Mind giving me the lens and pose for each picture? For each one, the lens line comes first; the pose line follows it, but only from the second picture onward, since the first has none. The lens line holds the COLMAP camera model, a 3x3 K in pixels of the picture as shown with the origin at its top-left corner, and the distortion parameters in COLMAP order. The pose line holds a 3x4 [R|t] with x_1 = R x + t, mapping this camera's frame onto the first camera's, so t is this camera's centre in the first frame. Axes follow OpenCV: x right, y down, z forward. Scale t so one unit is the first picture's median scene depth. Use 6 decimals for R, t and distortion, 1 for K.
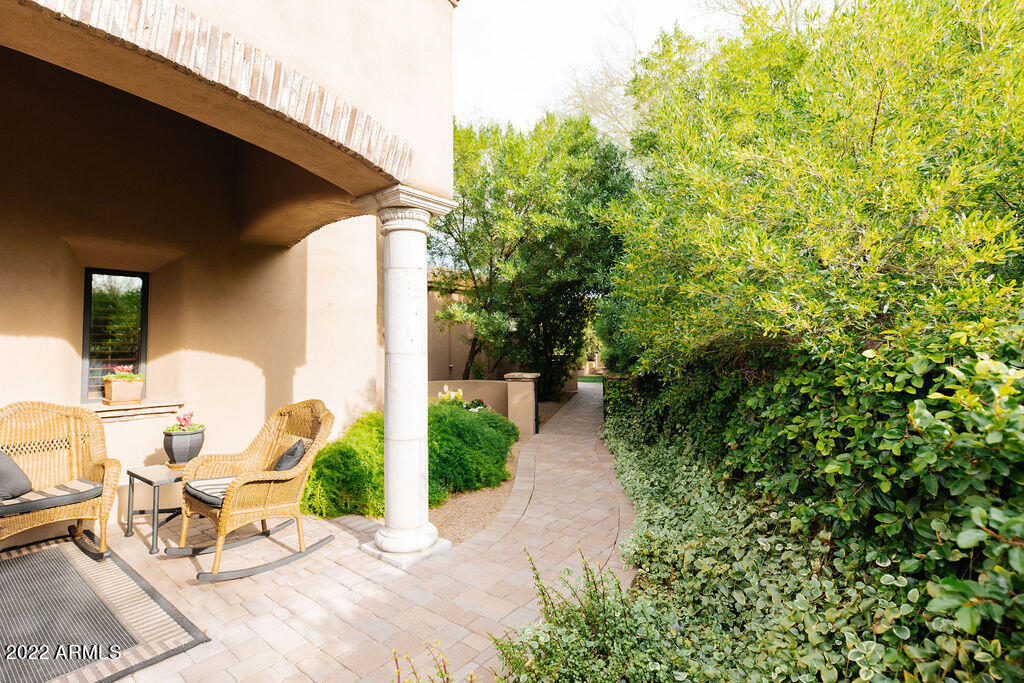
lens RADIAL K [[508.8, 0, 510.8], [0, 508.8, 339.3], [0, 0, 1]] dist [-0.000006, -0.000162]
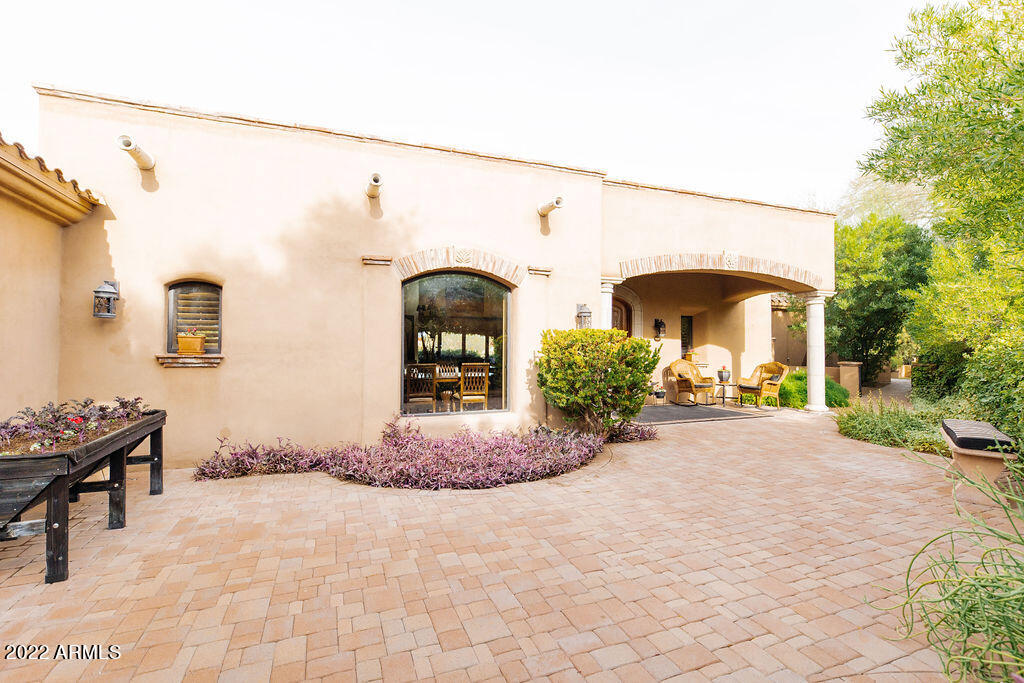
lens RADIAL K [[471.7, 0, 513.1], [0, 471.7, 339.6], [0, 0, 1]] dist [-0.002047, -0.000403]
pose [[0.854464, 0.007426, -0.519457, -0.138483], [-0.008772, 0.999962, -0.000134, 0.003106], [0.519436, 0.004671, 0.854497, -1.059544]]
